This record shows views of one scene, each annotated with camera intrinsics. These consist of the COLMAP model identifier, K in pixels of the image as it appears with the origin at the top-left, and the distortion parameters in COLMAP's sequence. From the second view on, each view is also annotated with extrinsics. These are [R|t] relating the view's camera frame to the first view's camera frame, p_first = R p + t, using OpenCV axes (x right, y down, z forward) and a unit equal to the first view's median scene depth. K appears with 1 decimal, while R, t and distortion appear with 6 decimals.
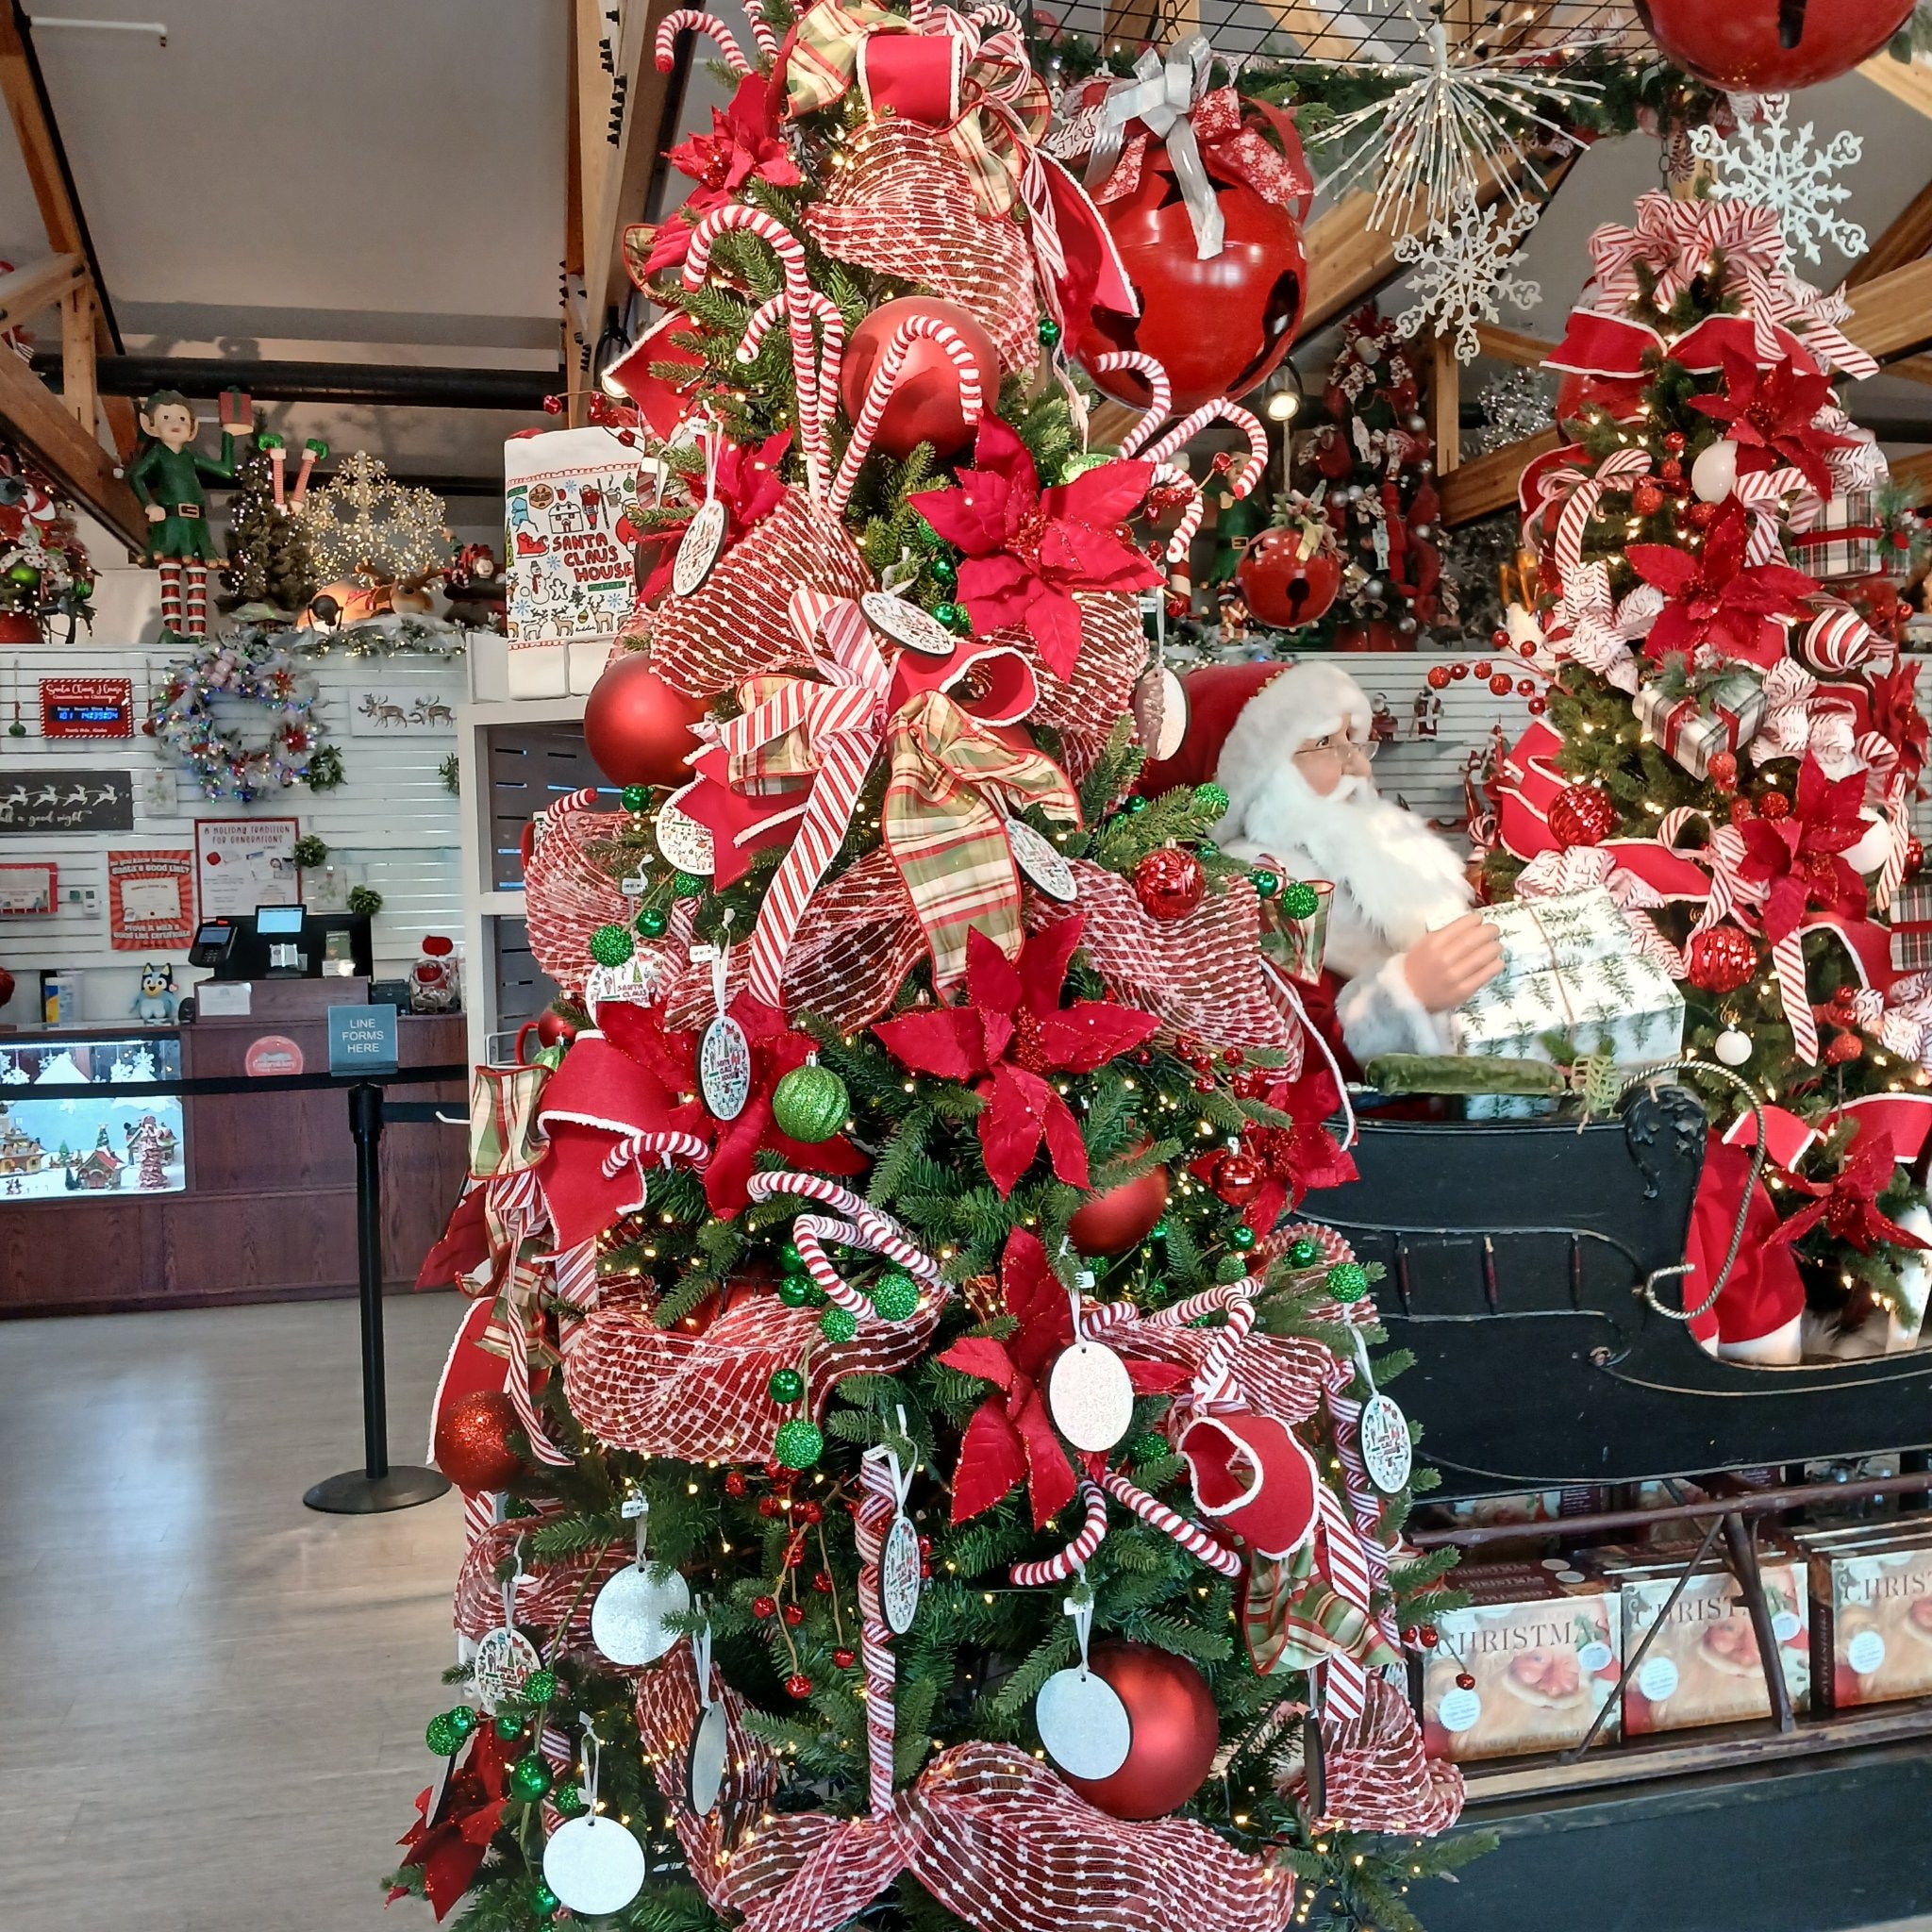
lens RADIAL K [[1983.3, 0, 1009.7], [0, 1983.3, 943.7], [0, 0, 1]] dist [0.156094, -0.376827]
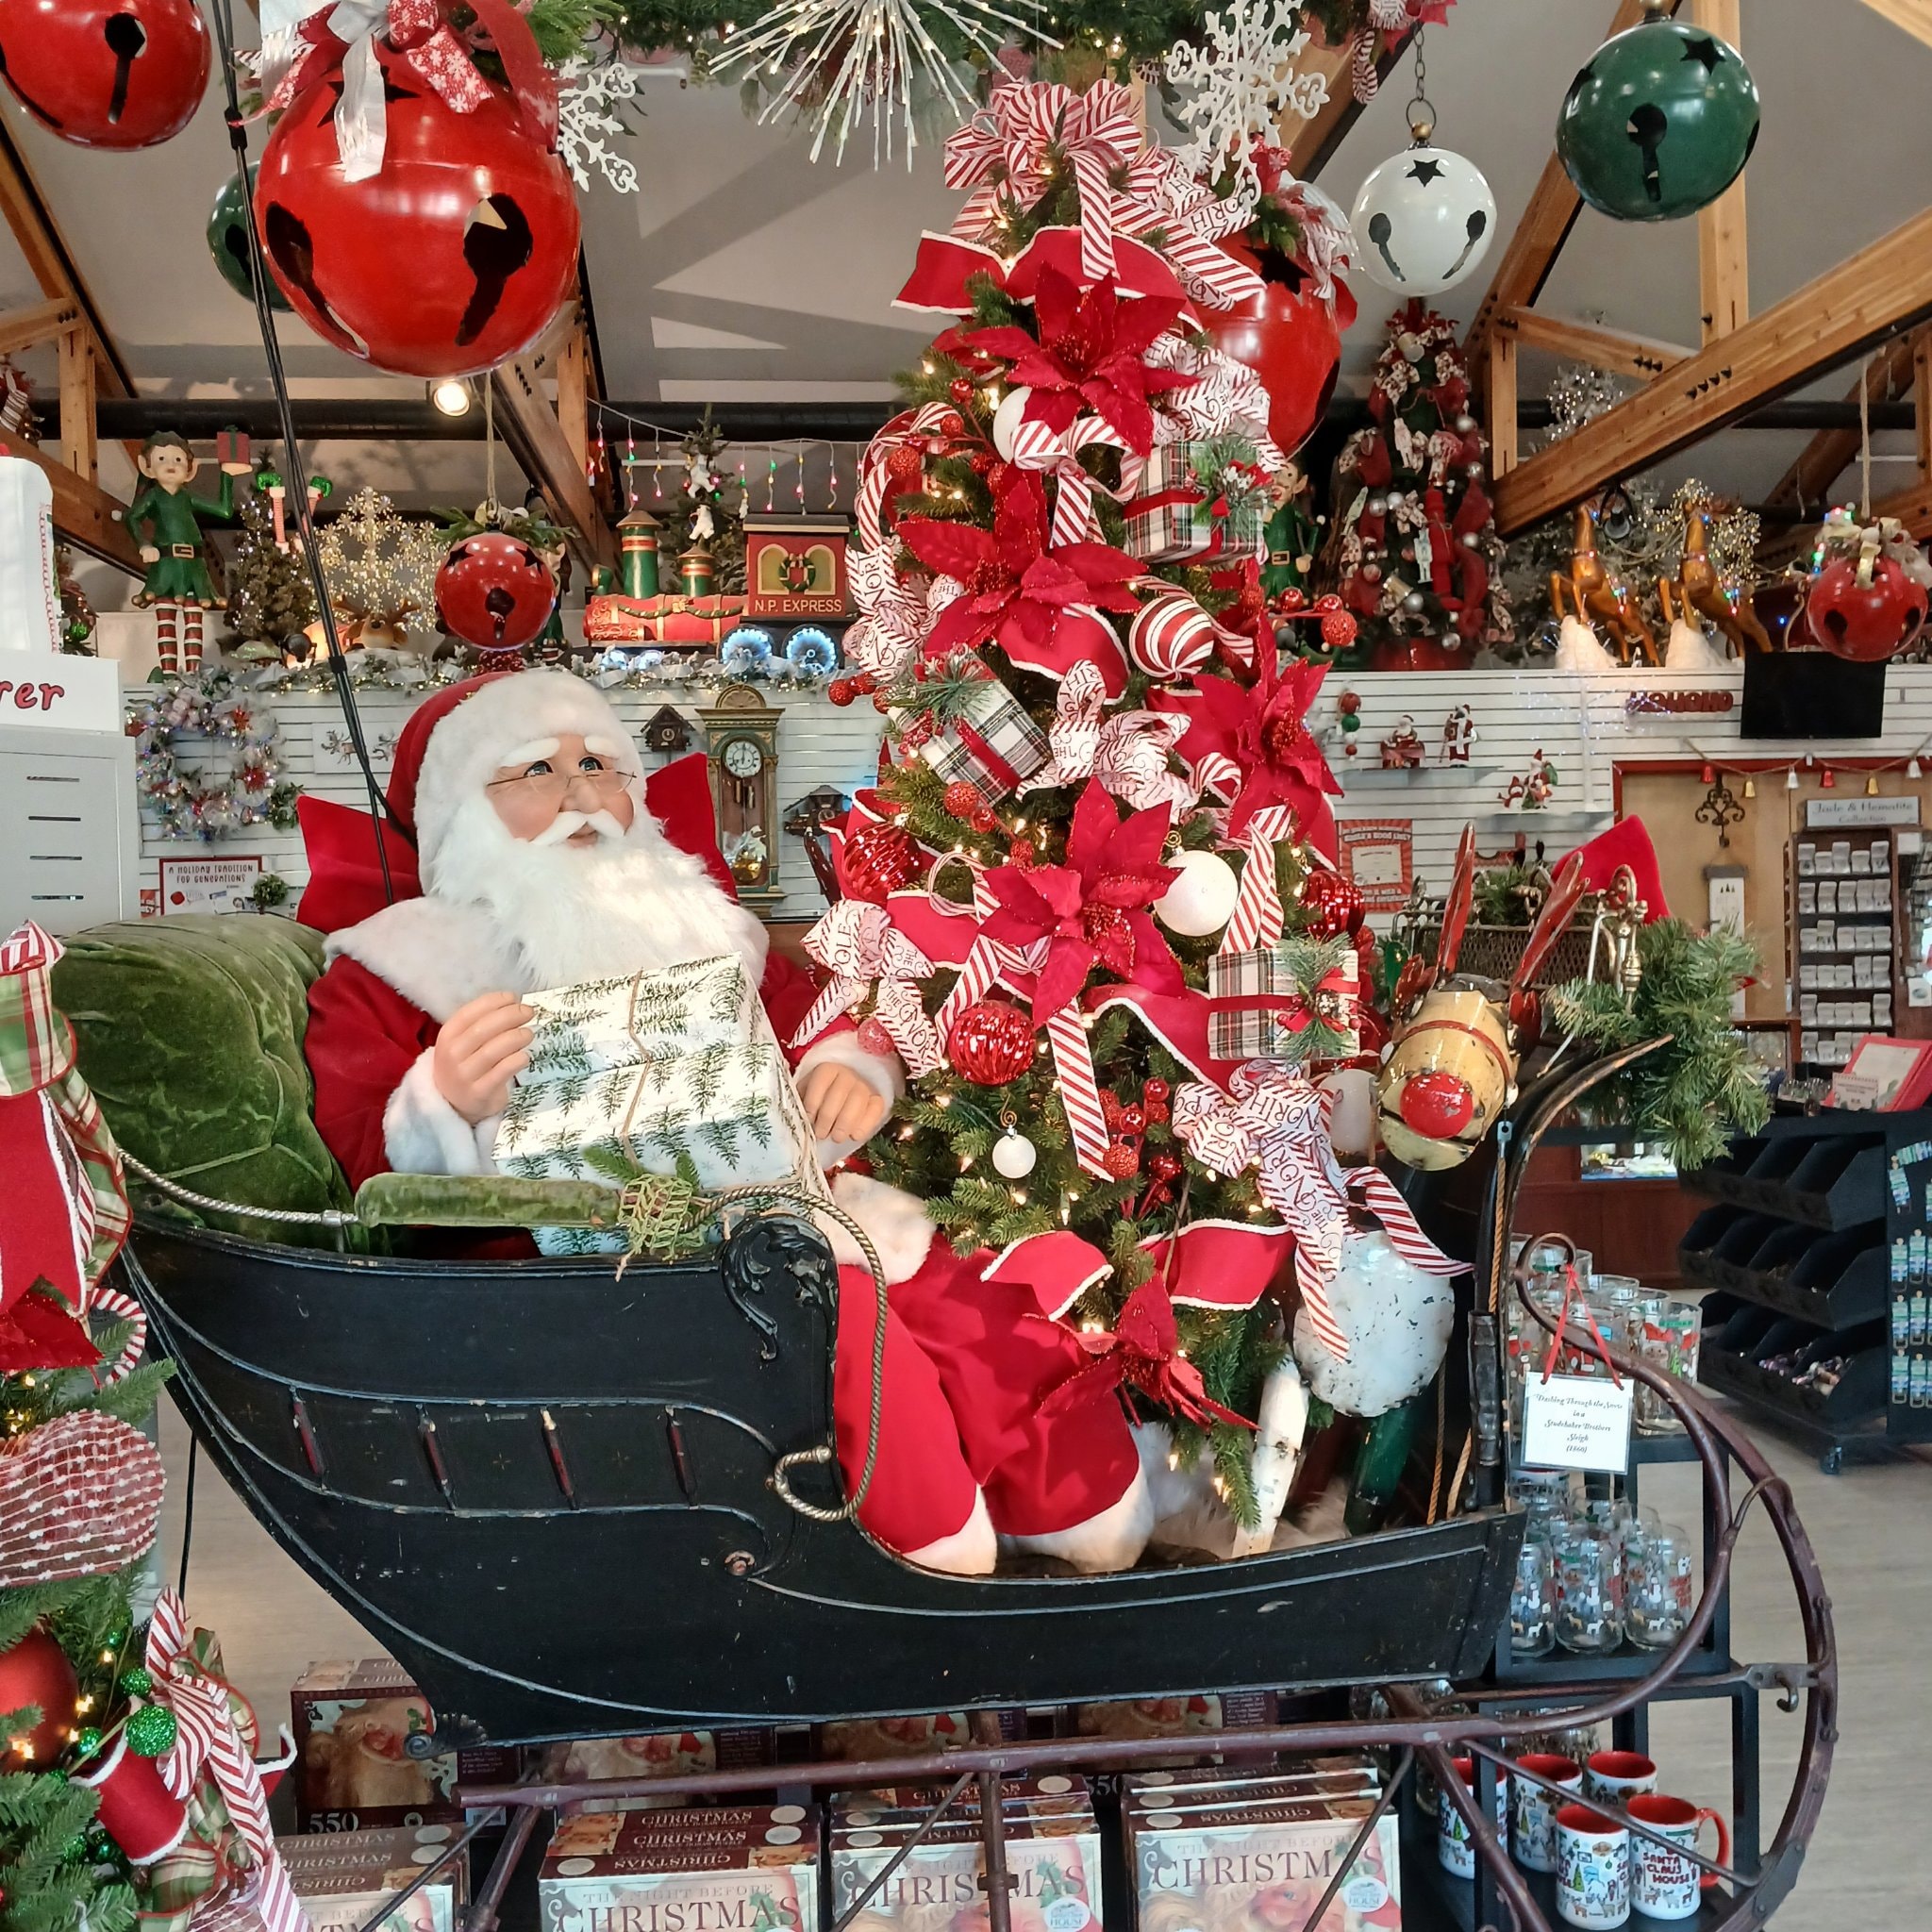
lens RADIAL K [[1994.8, 0, 968.6], [0, 1994.8, 948.7], [0, 0, 1]] dist [0.163476, -0.447605]
pose [[0.990700, 0.002154, -0.136046, 0.127483], [-0.004025, 0.999901, -0.013475, -0.005380], [0.136003, 0.013897, 0.990611, 0.063411]]
